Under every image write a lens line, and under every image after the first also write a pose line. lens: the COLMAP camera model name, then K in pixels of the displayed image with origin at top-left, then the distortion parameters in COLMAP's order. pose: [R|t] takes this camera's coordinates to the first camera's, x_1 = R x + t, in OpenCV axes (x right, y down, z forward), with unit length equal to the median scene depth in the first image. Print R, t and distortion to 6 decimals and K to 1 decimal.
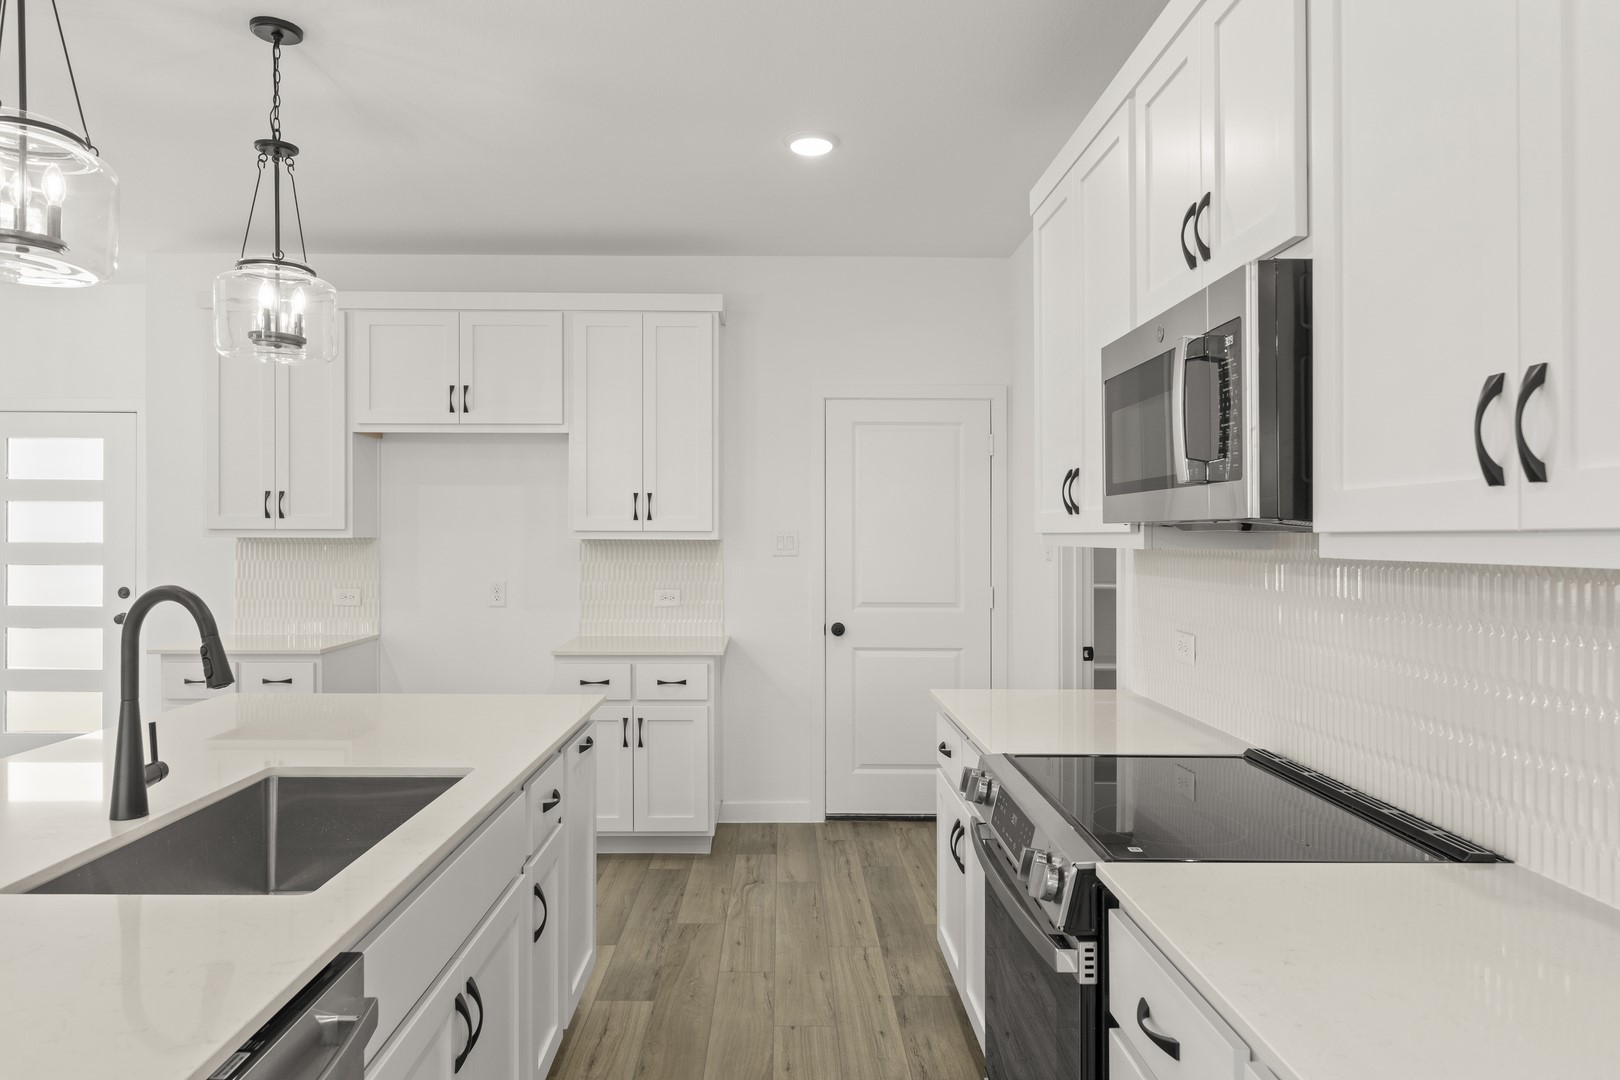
lens RADIAL K [[1034.2, 0, 794.6], [0, 1034.2, 547.6], [0, 0, 1]] dist [-0.009694, 0.002618]
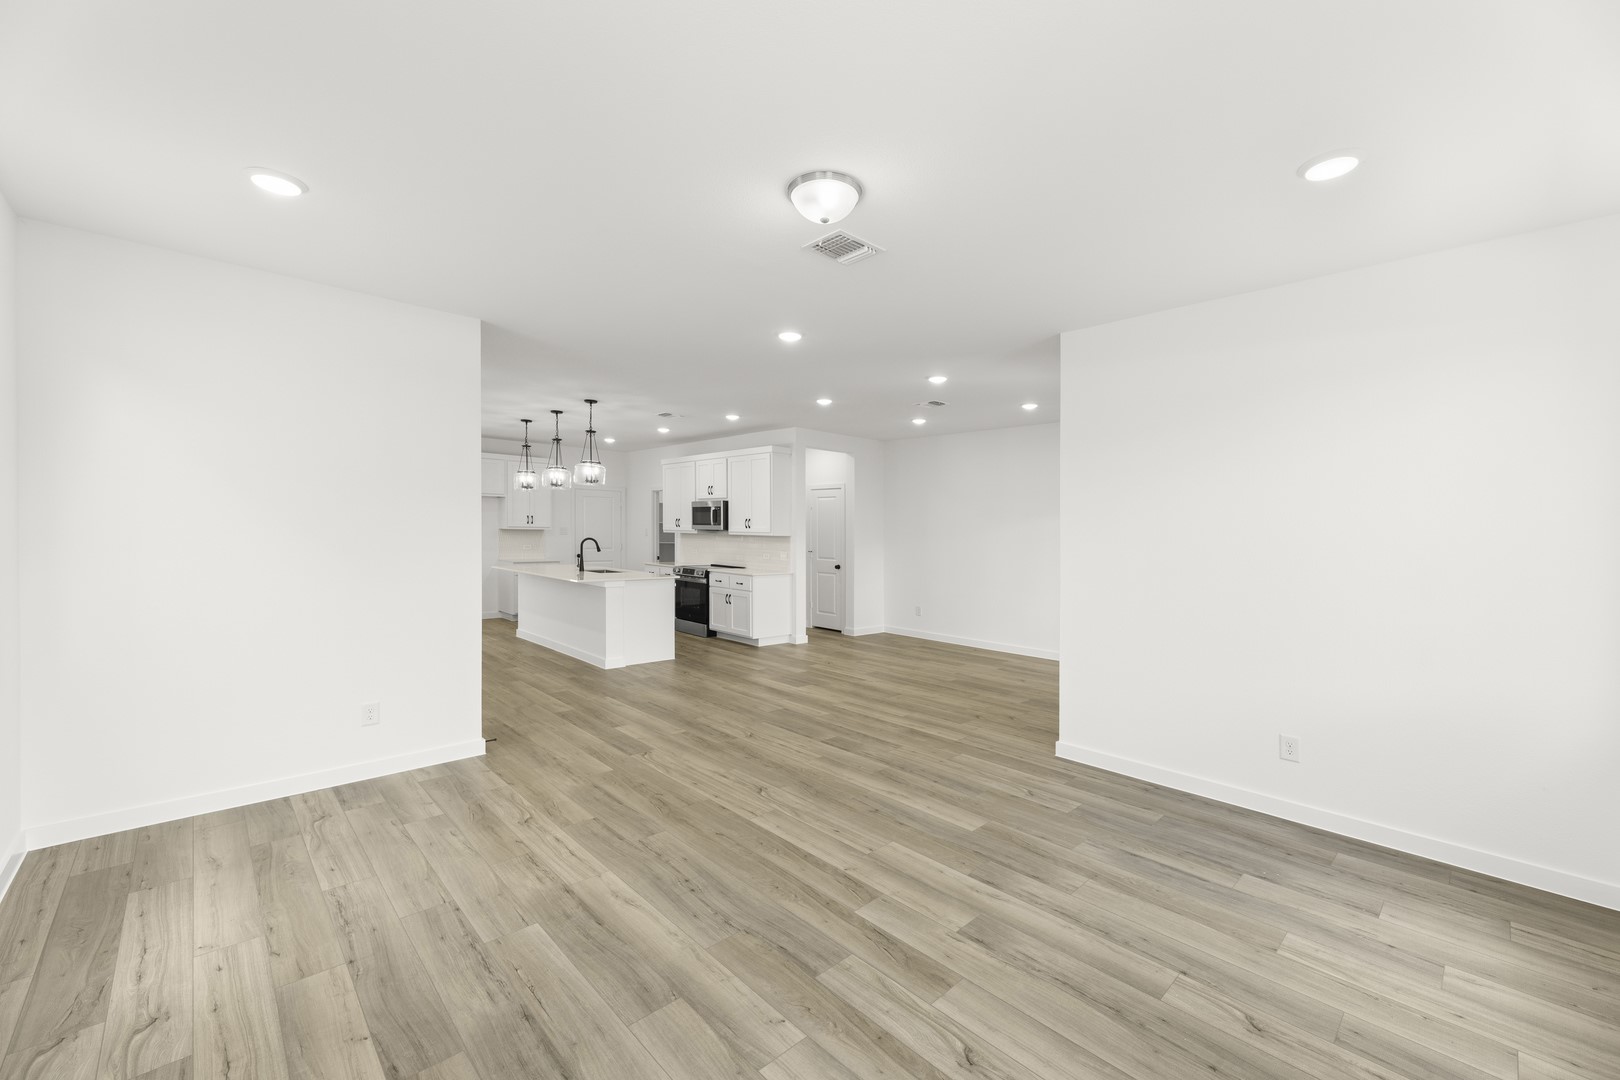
lens RADIAL K [[654.7, 0, 826.8], [0, 654.7, 572.1], [0, 0, 1]] dist [0.000219, 0.000739]
pose [[0.723994, -0.035657, 0.688884, -0.933211], [-0.005628, 0.998325, 0.057588, 0.001837], [-0.689783, -0.045570, 0.722581, -1.231982]]
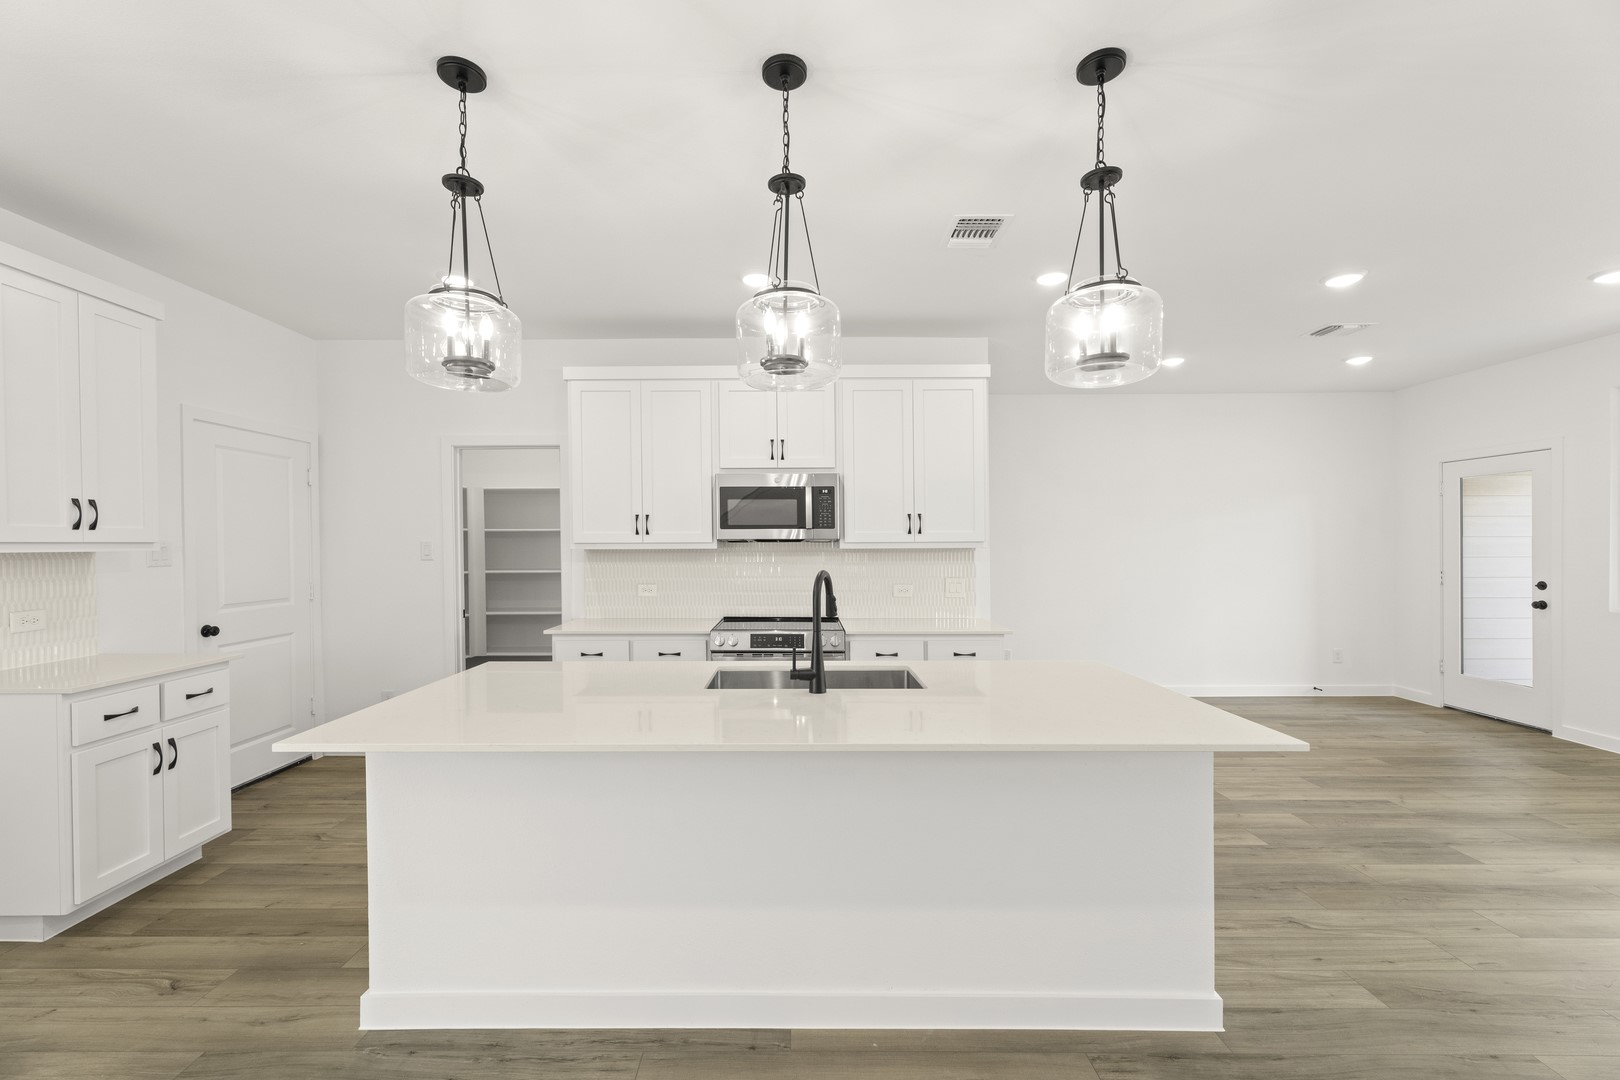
lens RADIAL K [[654.7, 0, 795.6], [0, 654.7, 554.3], [0, 0, 1]] dist [0.000219, 0.000739]
pose [[0.014455, -0.022556, 0.999641, -0.703789], [0.014975, 0.999638, 0.022340, -0.009625], [-0.999783, 0.014646, 0.014787, 0.391372]]
